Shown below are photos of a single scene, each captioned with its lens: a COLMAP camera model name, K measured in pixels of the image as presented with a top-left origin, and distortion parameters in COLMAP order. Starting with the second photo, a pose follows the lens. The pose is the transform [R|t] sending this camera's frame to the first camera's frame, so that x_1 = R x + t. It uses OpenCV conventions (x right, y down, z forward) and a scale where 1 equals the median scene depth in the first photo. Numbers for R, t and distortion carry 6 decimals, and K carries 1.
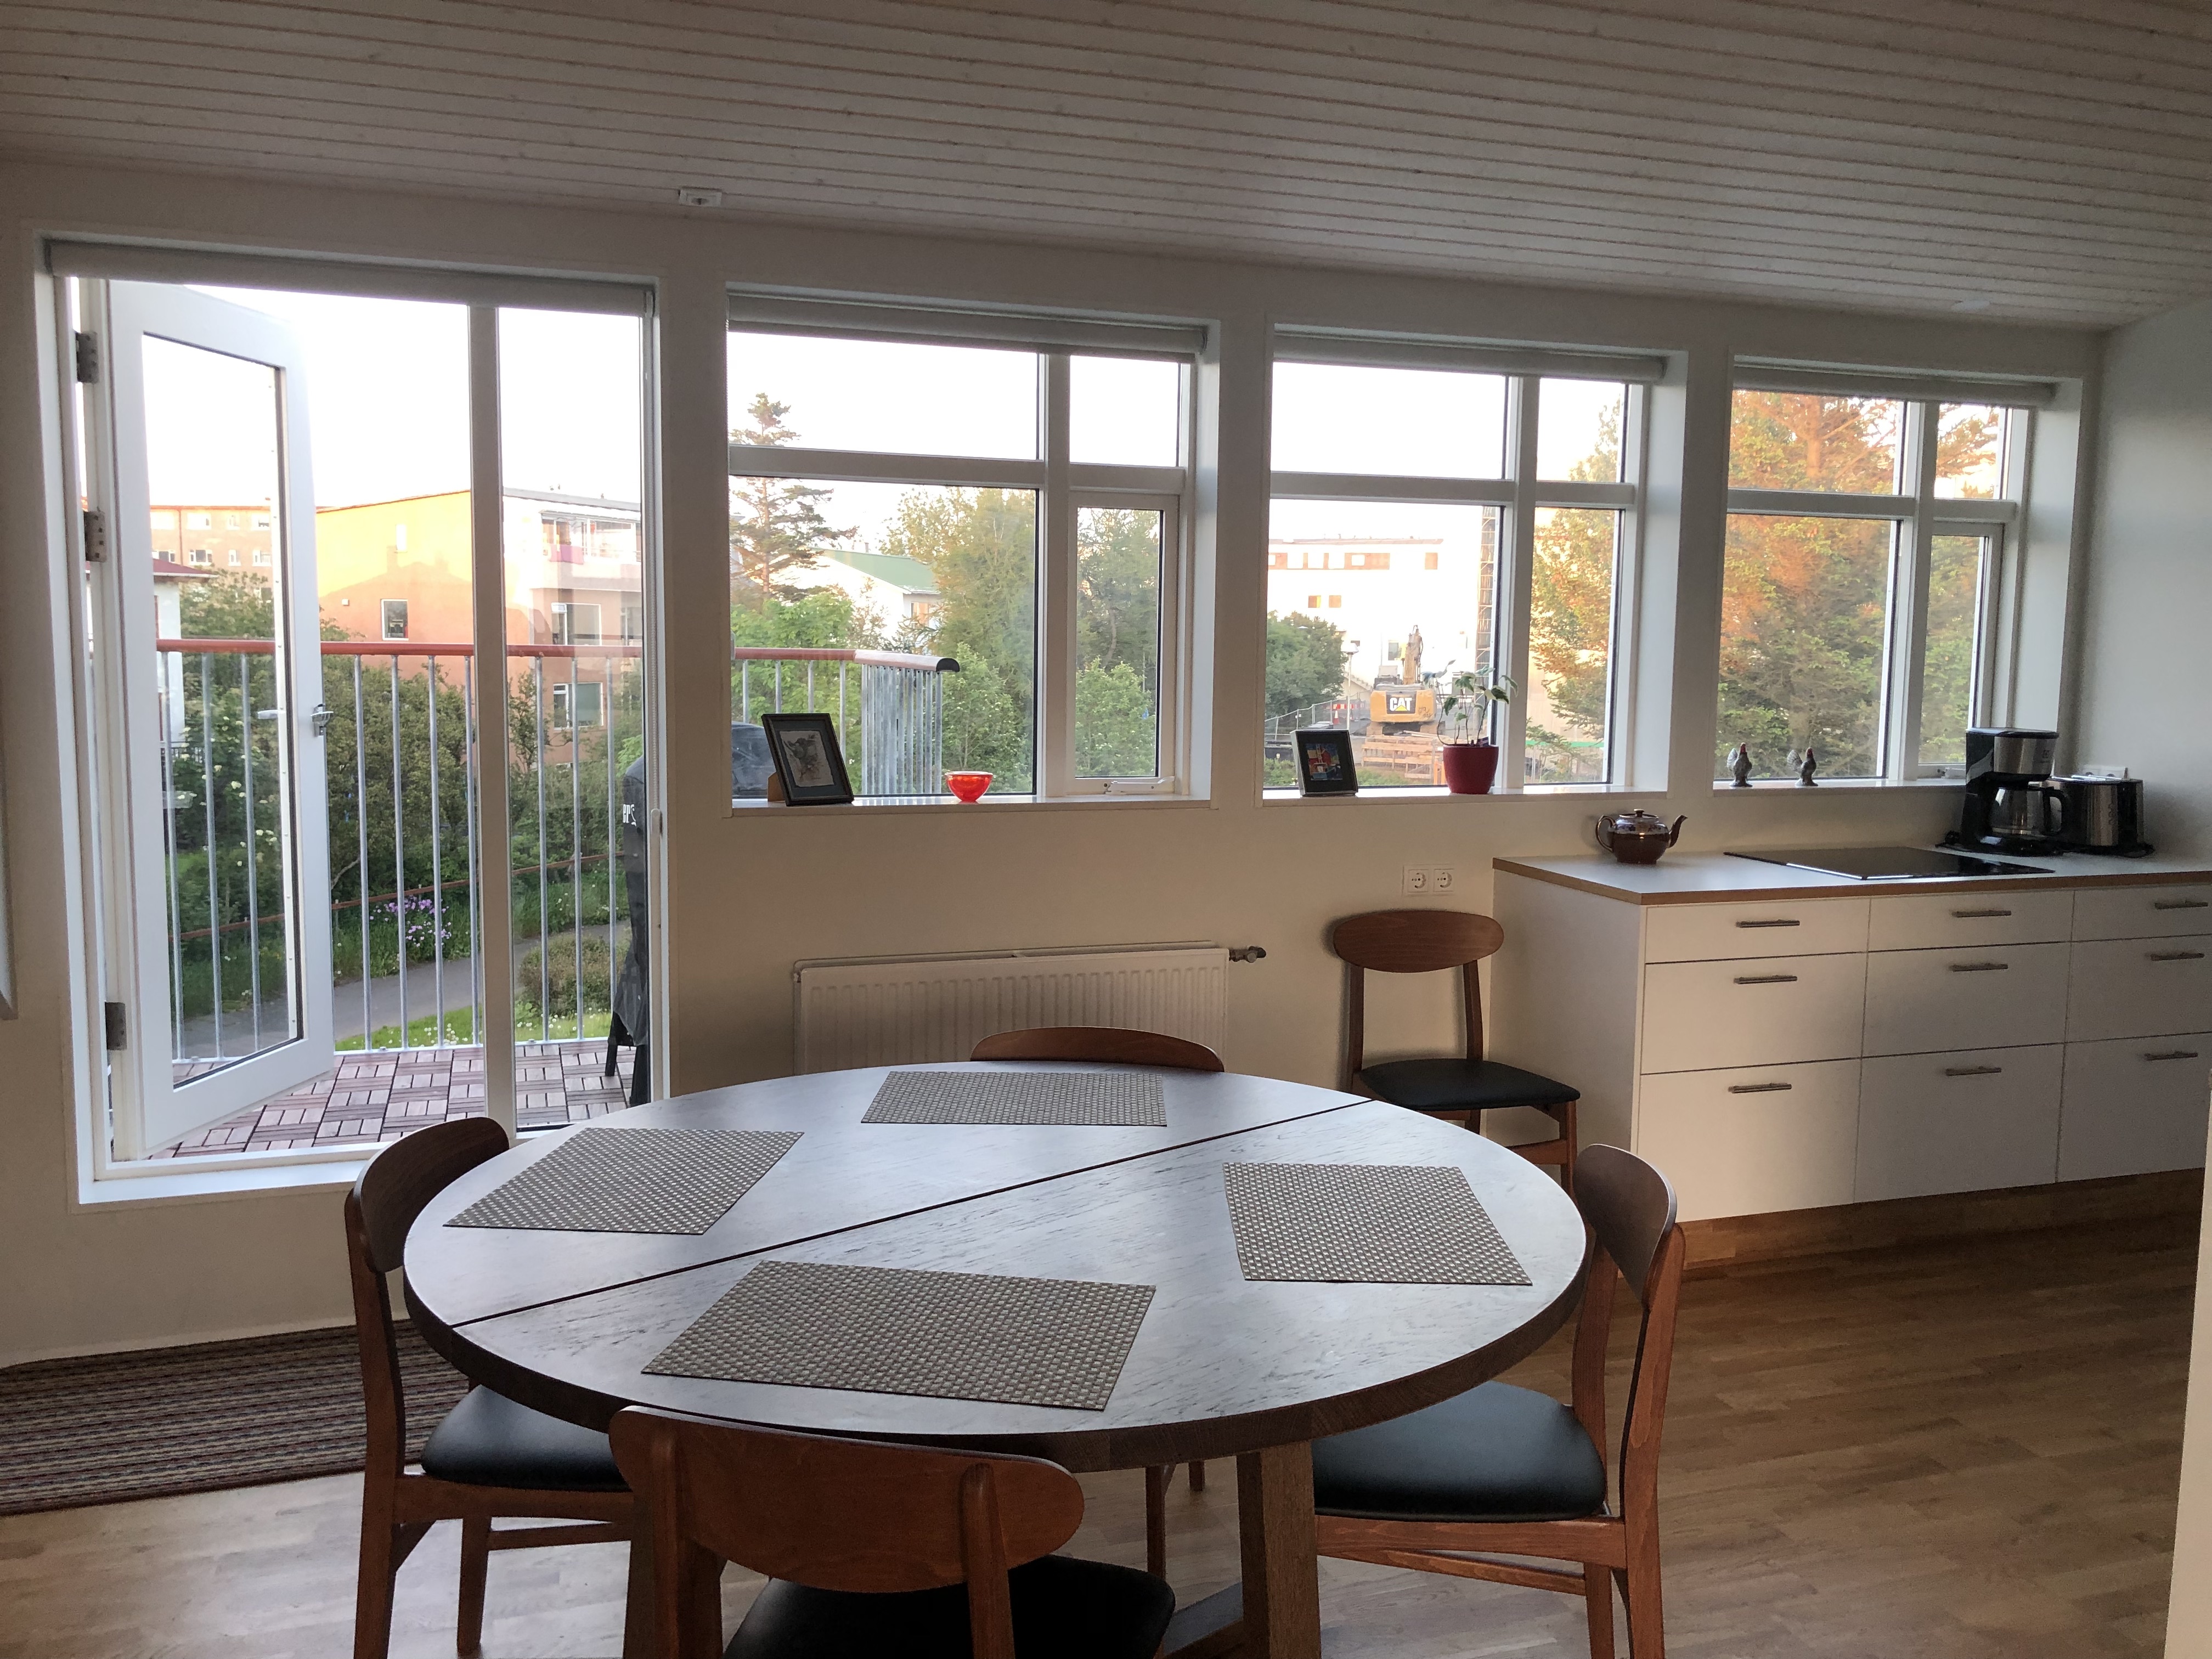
lens RADIAL K [[1789.7, 0, 1106.0], [0, 1789.7, 829.5], [0, 0, 1]] dist [-0.003585, -0.002175]
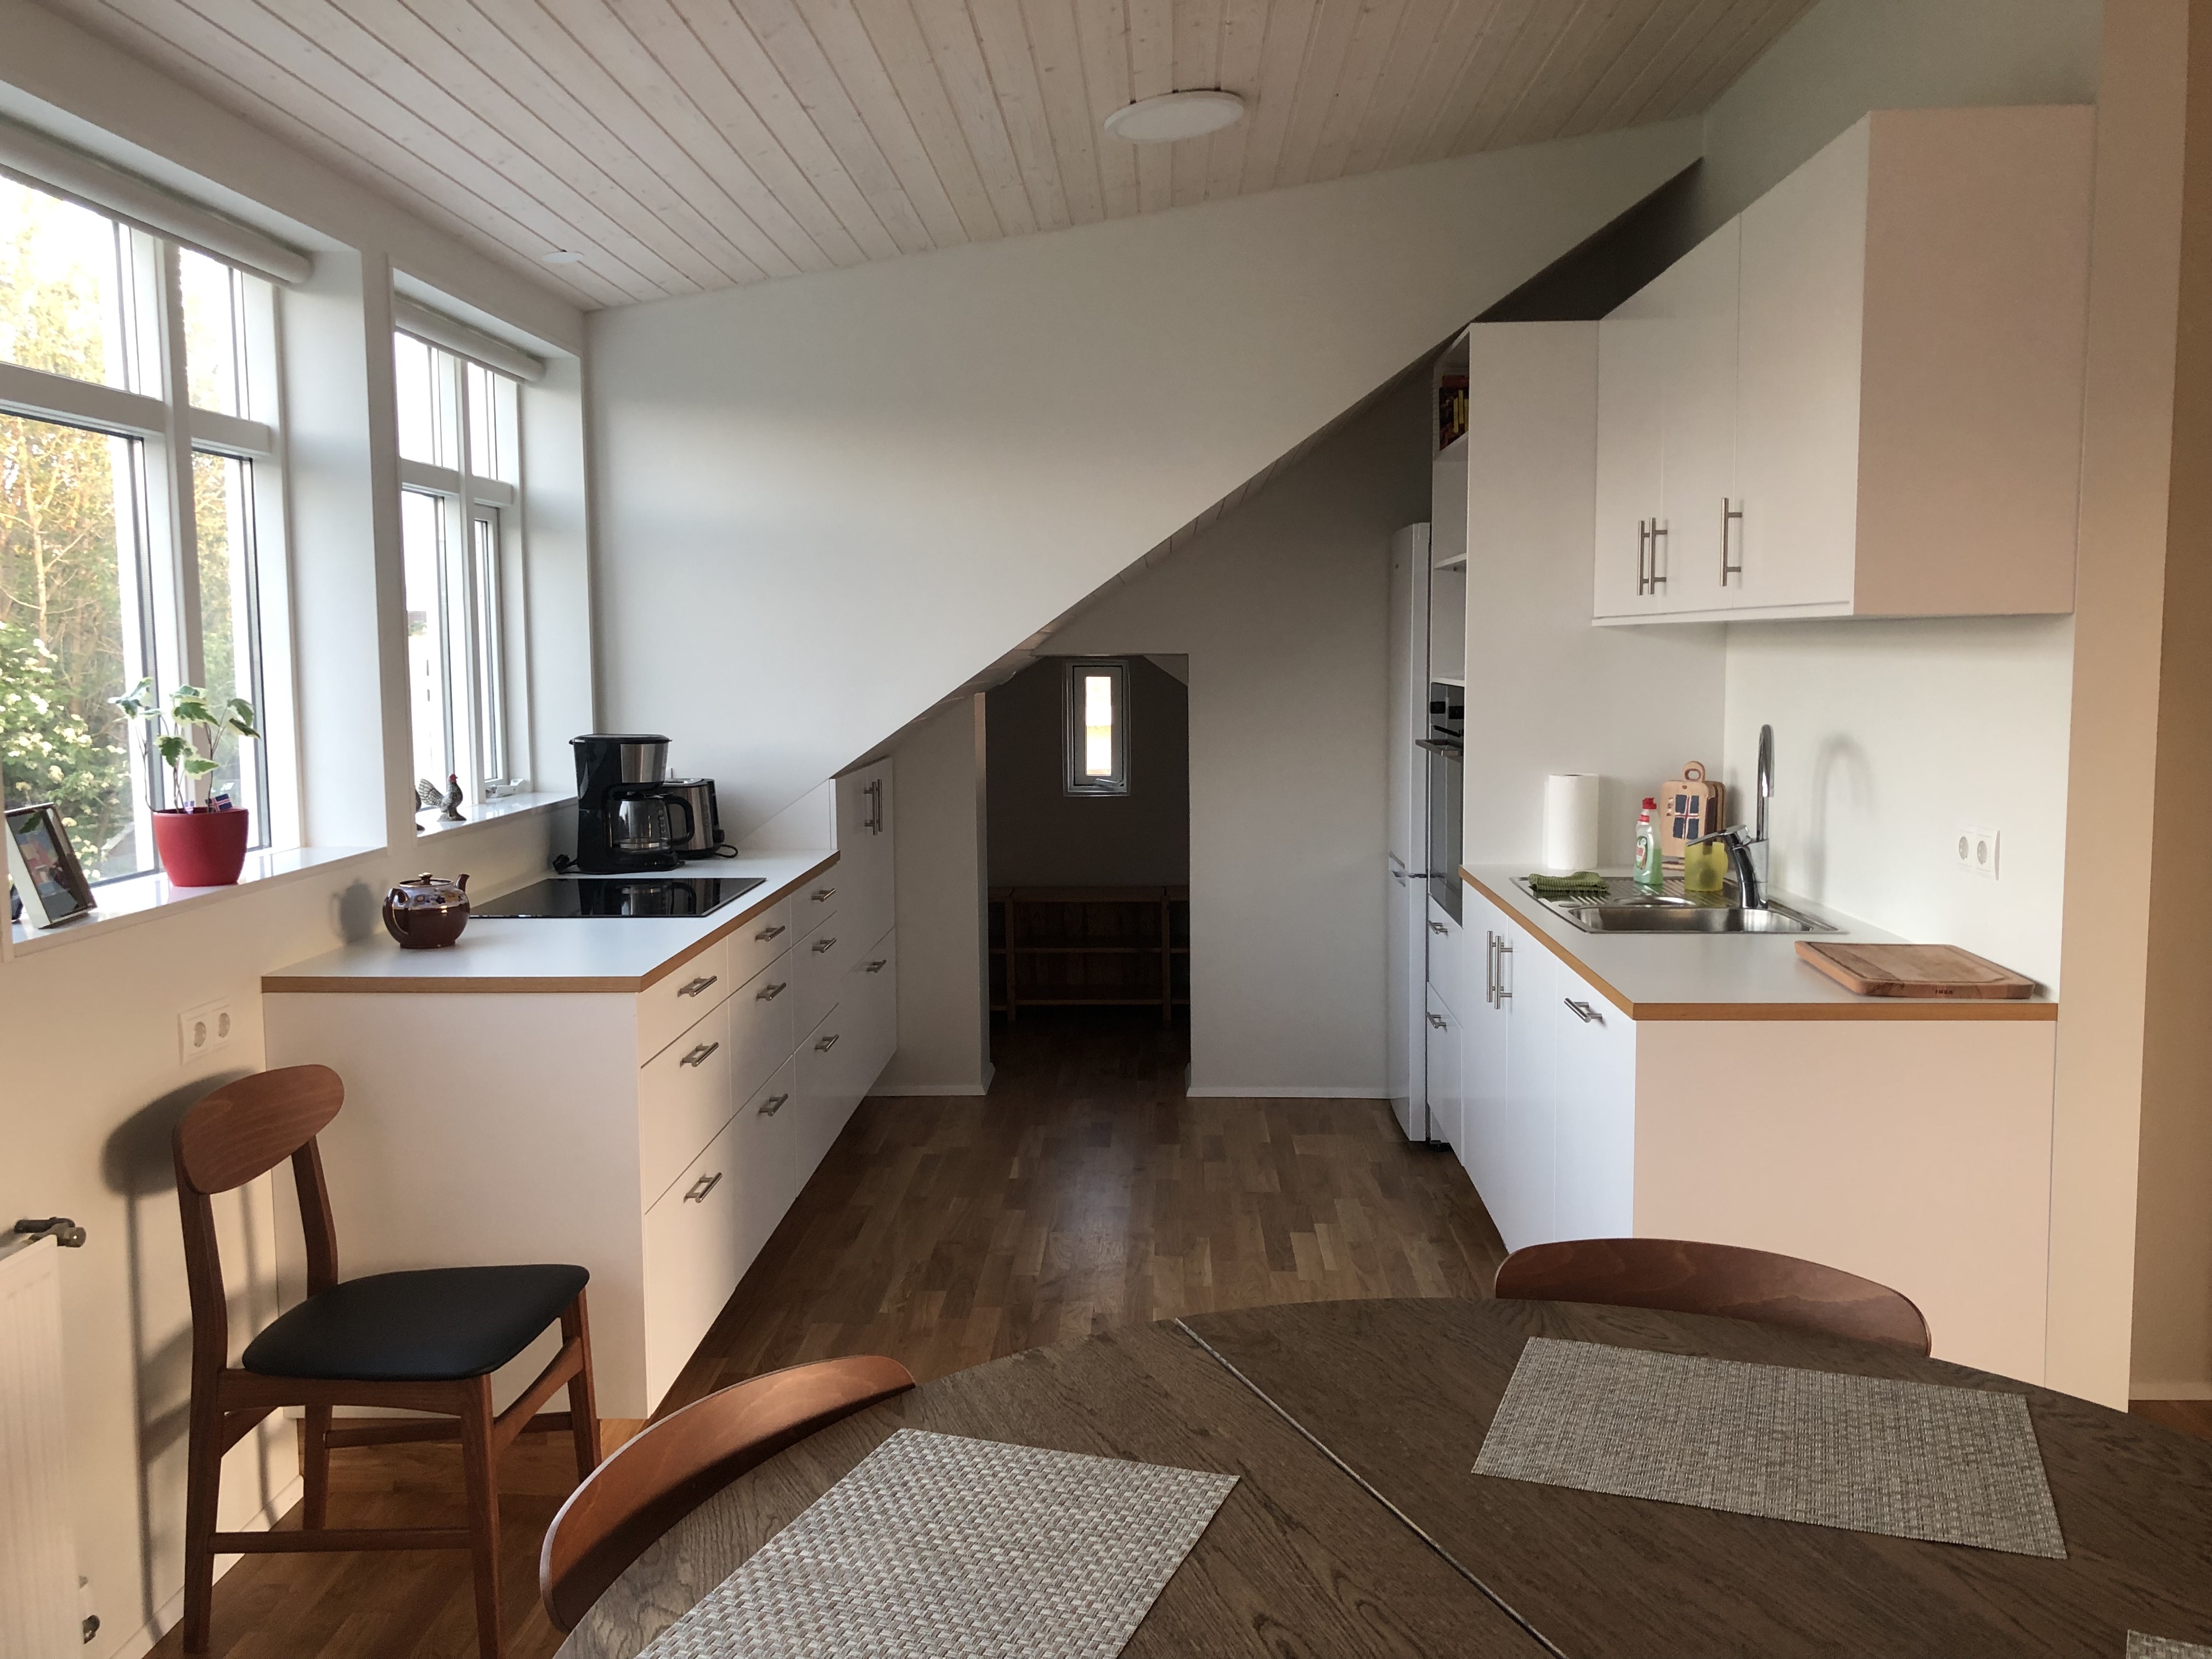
lens RADIAL K [[1789.7, 0, 1106.0], [0, 1789.7, 829.5], [0, 0, 1]] dist [-0.003585, -0.002175]
pose [[0.351817, -0.109360, 0.929659, -0.257249], [0.105740, 0.991438, 0.076611, -0.051674], [-0.930077, 0.071349, 0.360369, 0.434790]]
